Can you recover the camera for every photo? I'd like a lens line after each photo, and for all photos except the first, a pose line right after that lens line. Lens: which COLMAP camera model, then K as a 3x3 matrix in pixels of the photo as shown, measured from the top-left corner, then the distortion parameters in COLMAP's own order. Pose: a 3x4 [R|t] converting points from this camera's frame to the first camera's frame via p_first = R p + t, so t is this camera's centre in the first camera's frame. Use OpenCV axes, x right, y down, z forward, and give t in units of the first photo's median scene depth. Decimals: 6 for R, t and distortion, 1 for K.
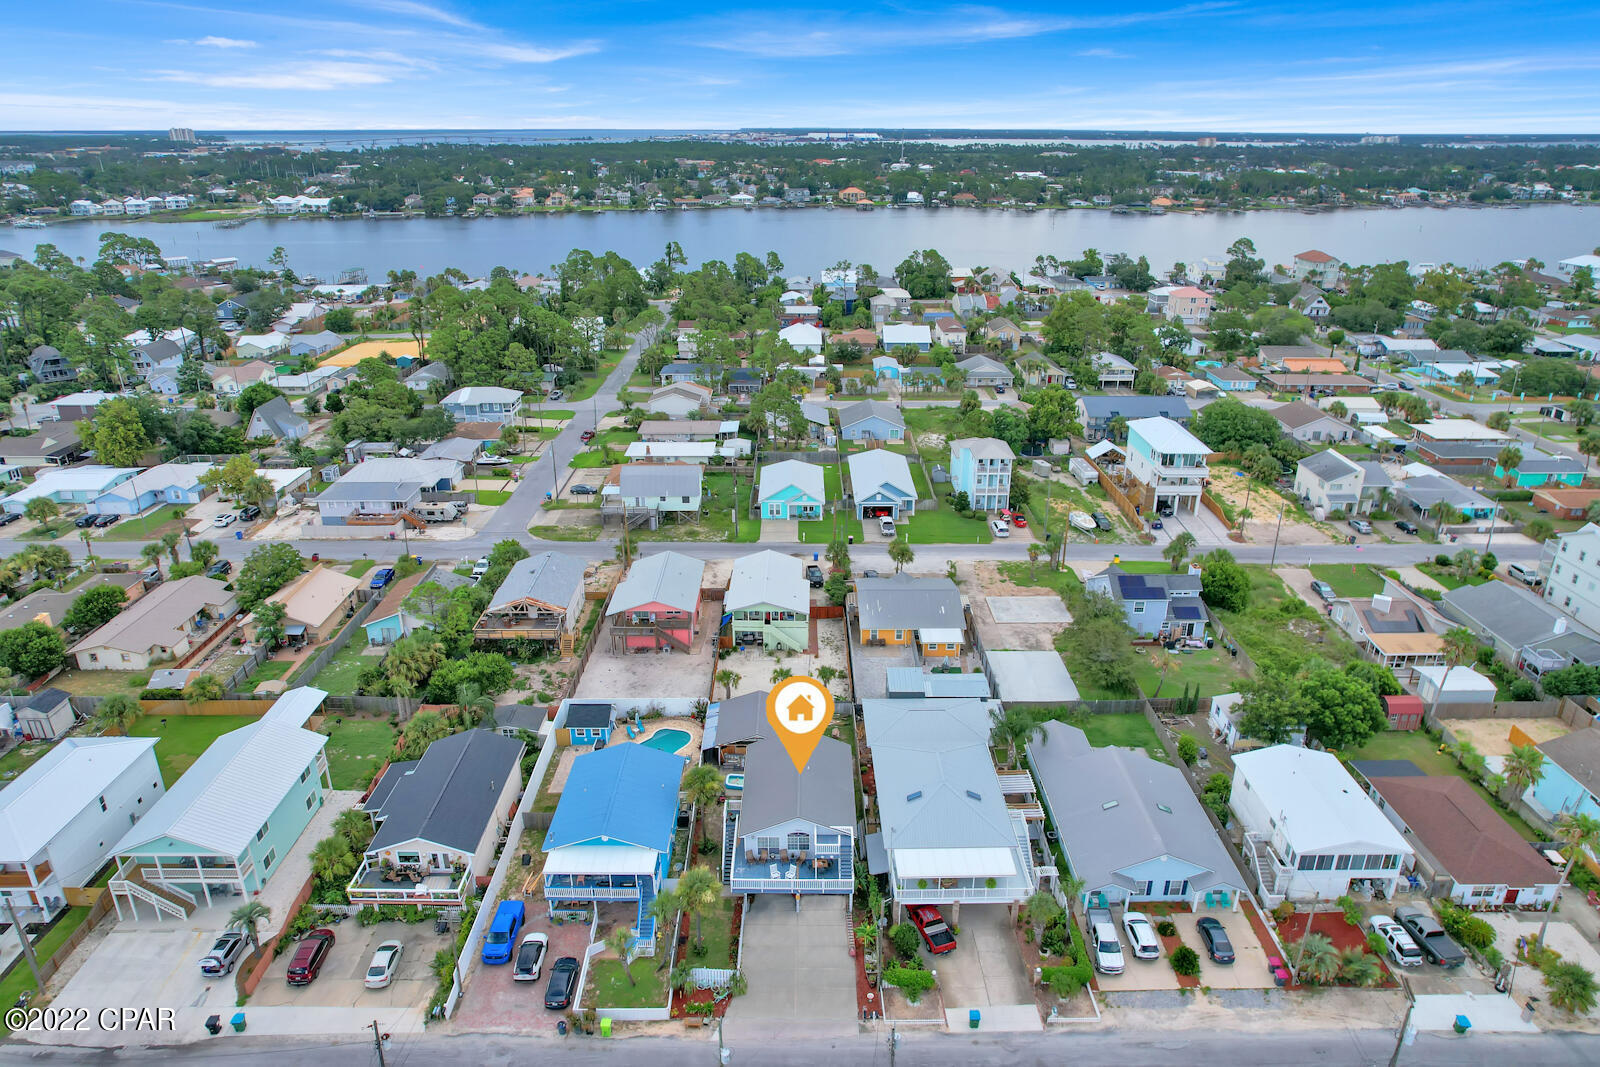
lens RADIAL K [[1016.0, 0, 809.4], [0, 1016.0, 537.5], [0, 0, 1]] dist [-0.078319, 0.066790]
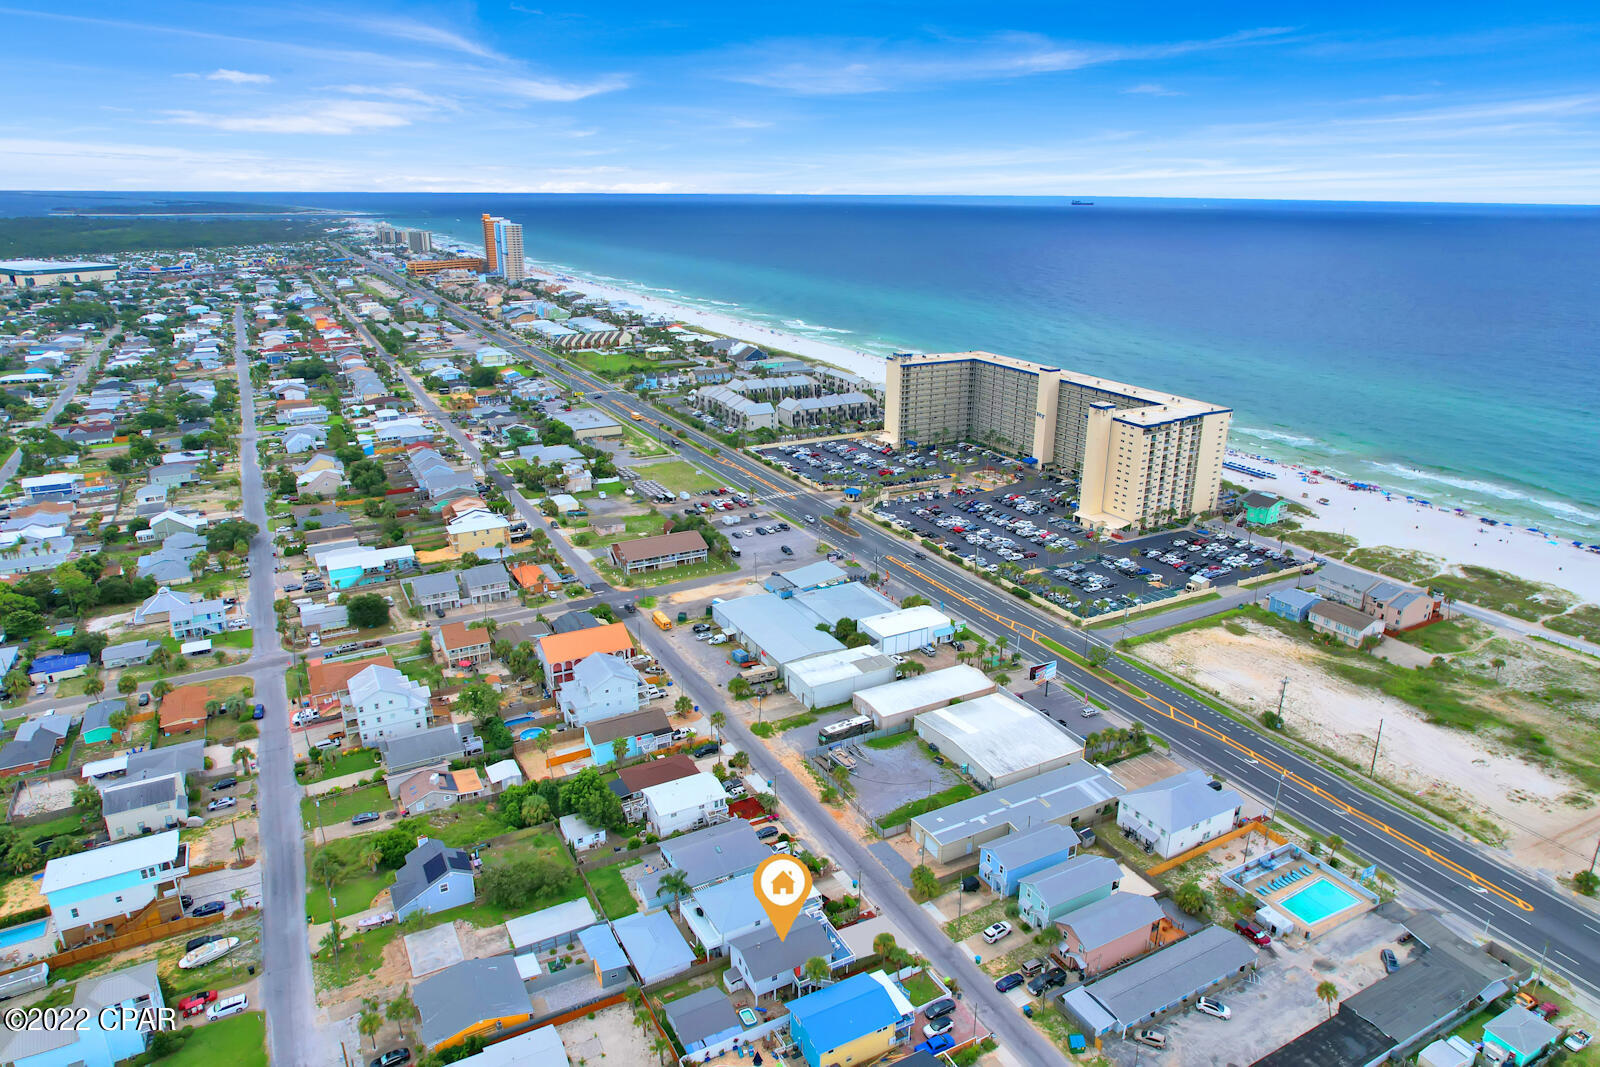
lens RADIAL K [[1016.0, 0, 809.4], [0, 1016.0, 537.5], [0, 0, 1]] dist [-0.078319, 0.066790]
pose [[-0.470294, -0.294323, 0.831984, -0.903516], [0.329361, 0.816095, 0.474879, -0.804988], [-0.818746, 0.497356, -0.286866, 0.797225]]
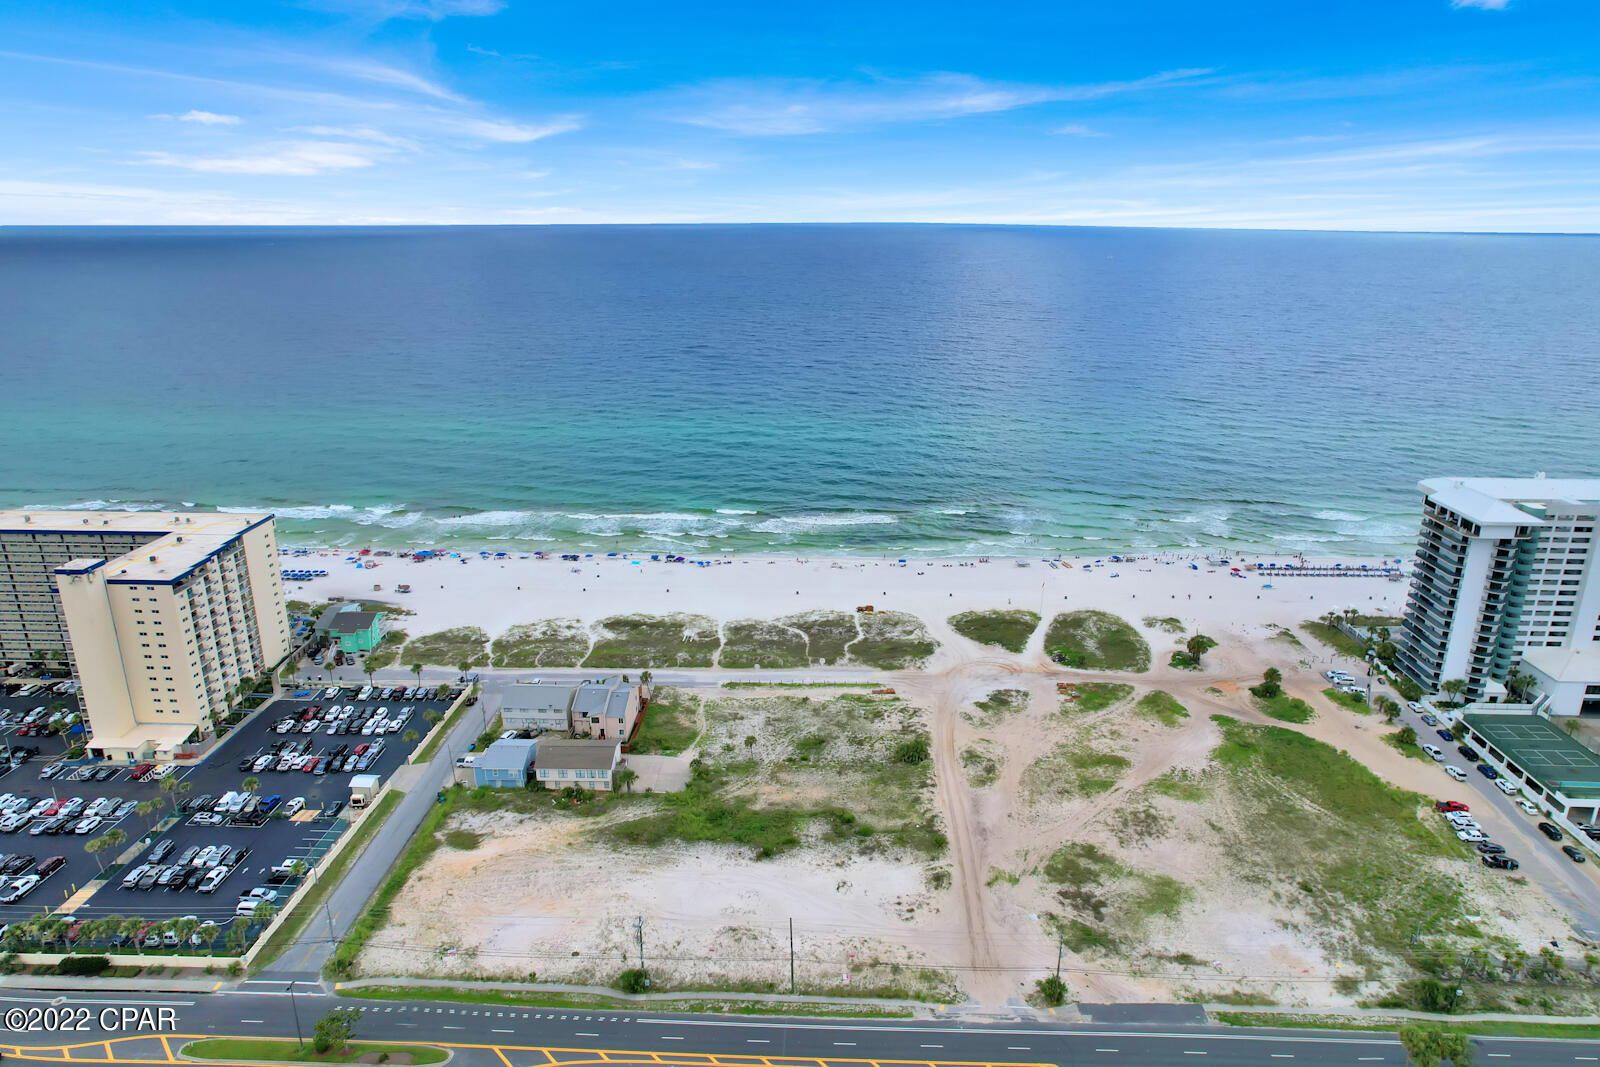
lens RADIAL K [[1016.0, 0, 809.4], [0, 1016.0, 537.5], [0, 0, 1]] dist [-0.078319, 0.066790]
pose [[-0.998964, -0.019525, 0.041117, -0.136003], [0.011504, 0.765692, 0.643105, -0.604653], [-0.044039, 0.642911, -0.764674, 0.335584]]
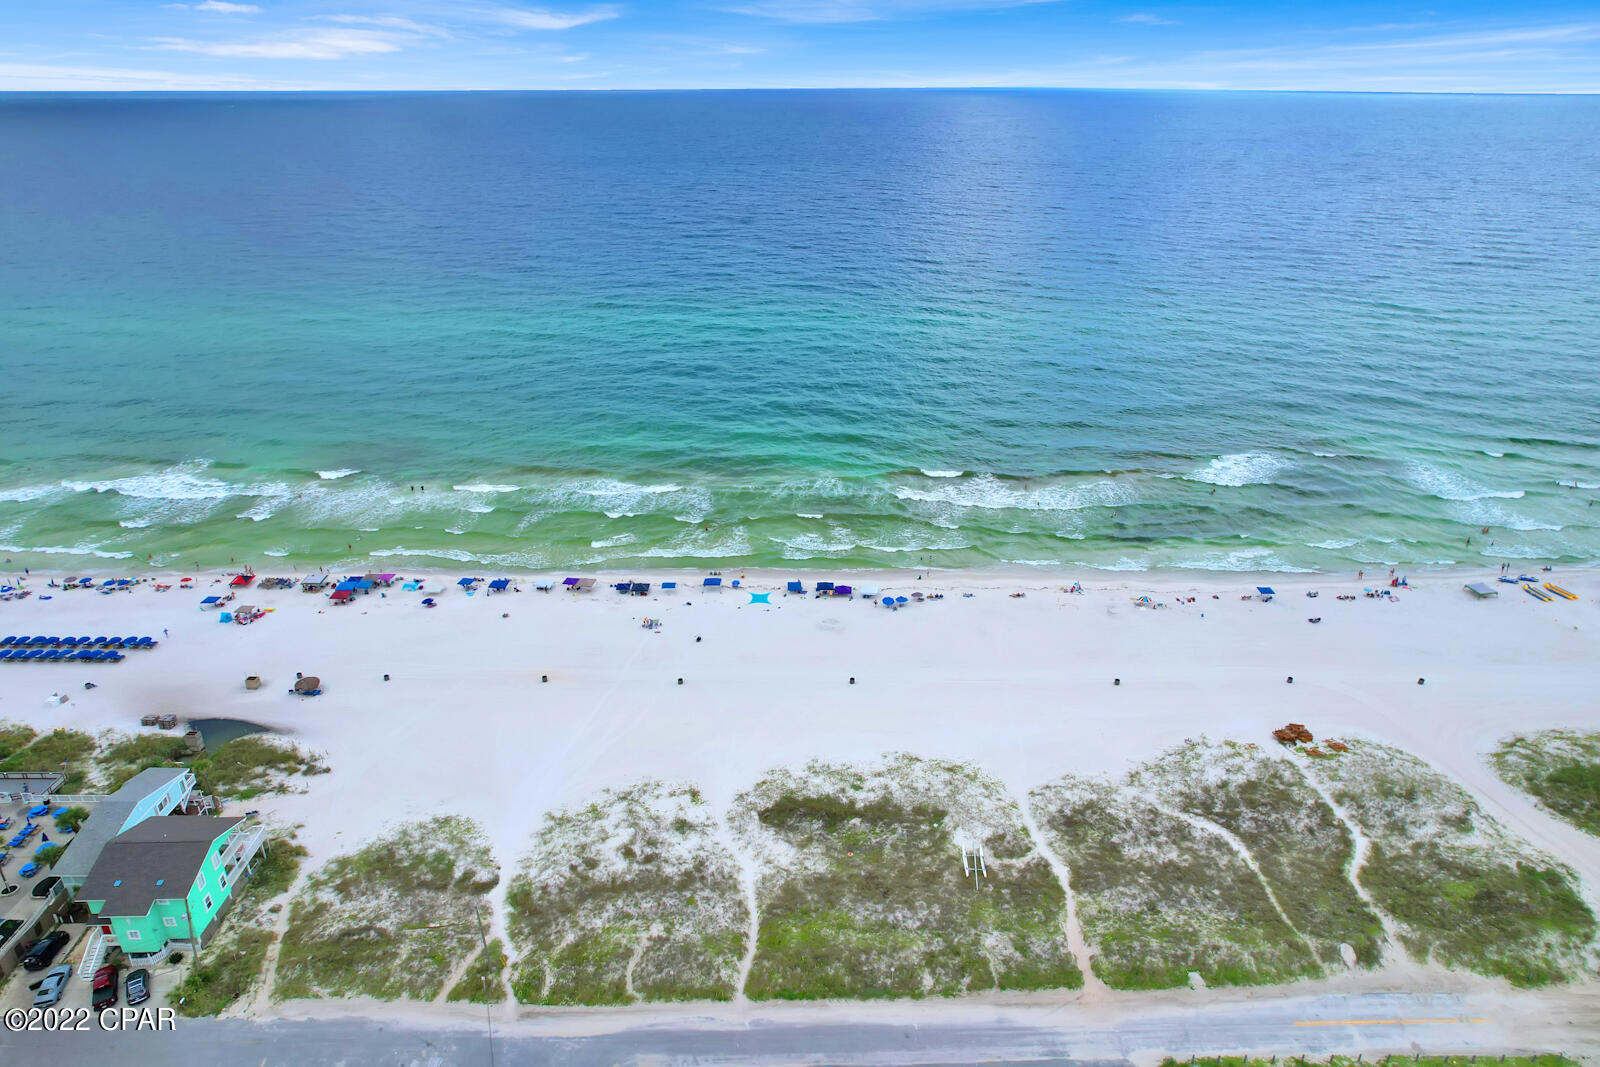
lens RADIAL K [[1016.0, 0, 809.4], [0, 1016.0, 537.5], [0, 0, 1]] dist [-0.078319, 0.066790]
pose [[-0.999769, -0.010949, 0.018497, 0.368722], [0.005983, 0.684768, 0.728736, 0.123751], [-0.020645, 0.728679, -0.684545, -0.819747]]
